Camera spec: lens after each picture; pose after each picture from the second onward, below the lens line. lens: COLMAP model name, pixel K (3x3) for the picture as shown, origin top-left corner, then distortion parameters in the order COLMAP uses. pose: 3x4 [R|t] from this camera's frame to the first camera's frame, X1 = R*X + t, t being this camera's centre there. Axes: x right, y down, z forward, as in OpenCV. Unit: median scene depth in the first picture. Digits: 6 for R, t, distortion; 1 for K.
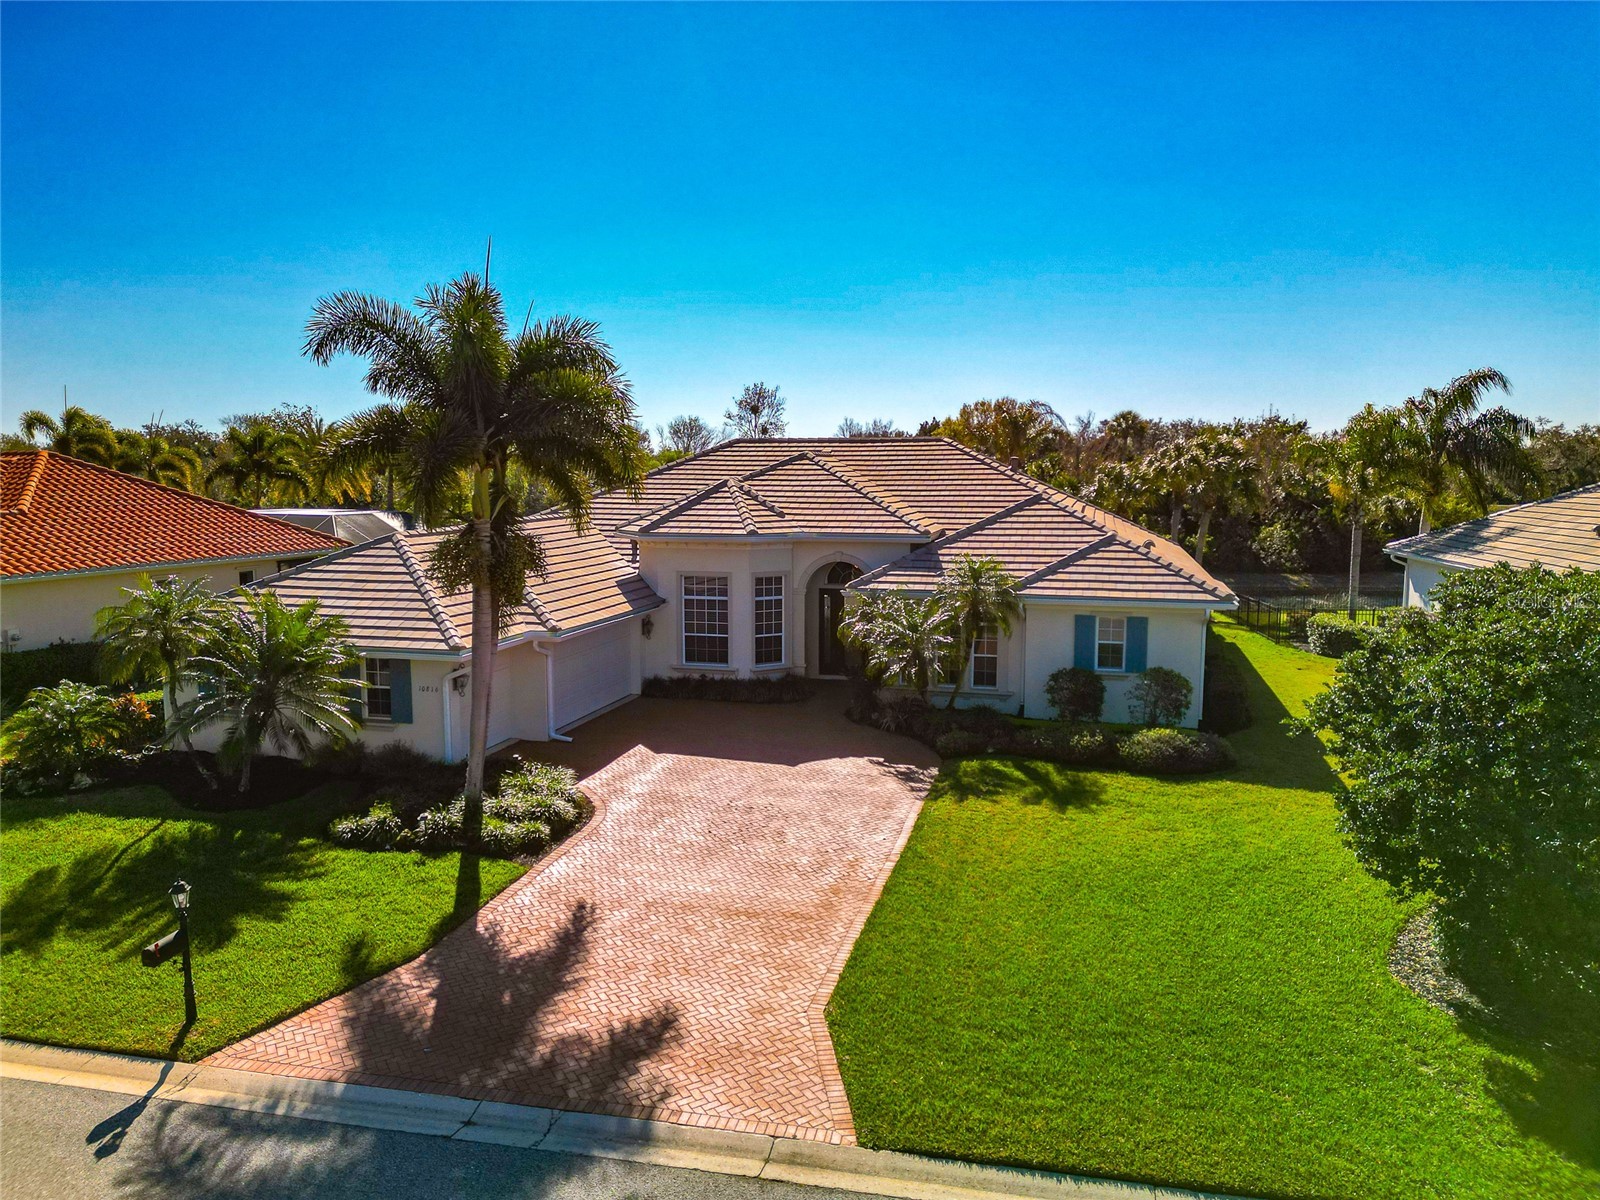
lens RADIAL K [[1117.7, 0, 804.5], [0, 1117.7, 619.0], [0, 0, 1]] dist [0.061554, -0.059293]
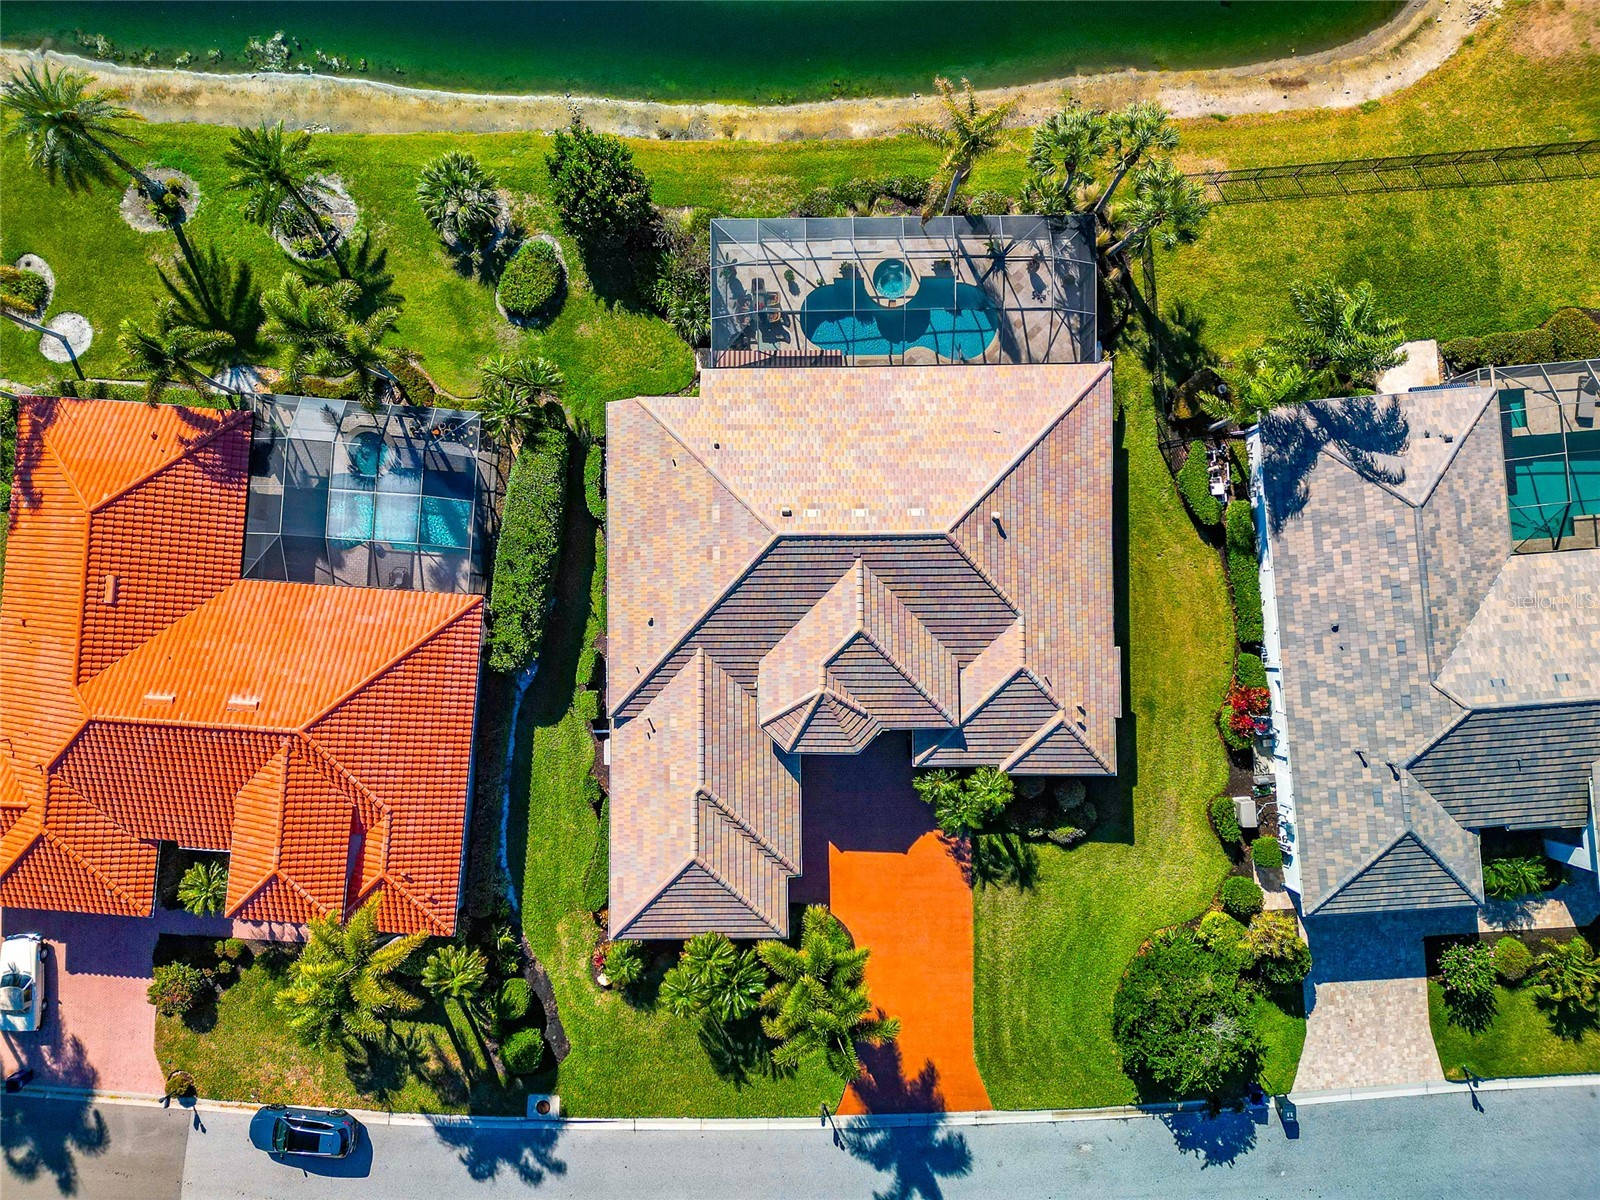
lens RADIAL K [[1113.0, 0, 800.8], [0, 1113.0, 618.0], [0, 0, 1]] dist [0.088644, -0.088782]
pose [[0.966894, -0.255179, 0.000312, -0.105176], [0.037414, 0.142976, 0.989019, -2.387423], [-0.252421, -0.956264, 0.147790, 1.284964]]
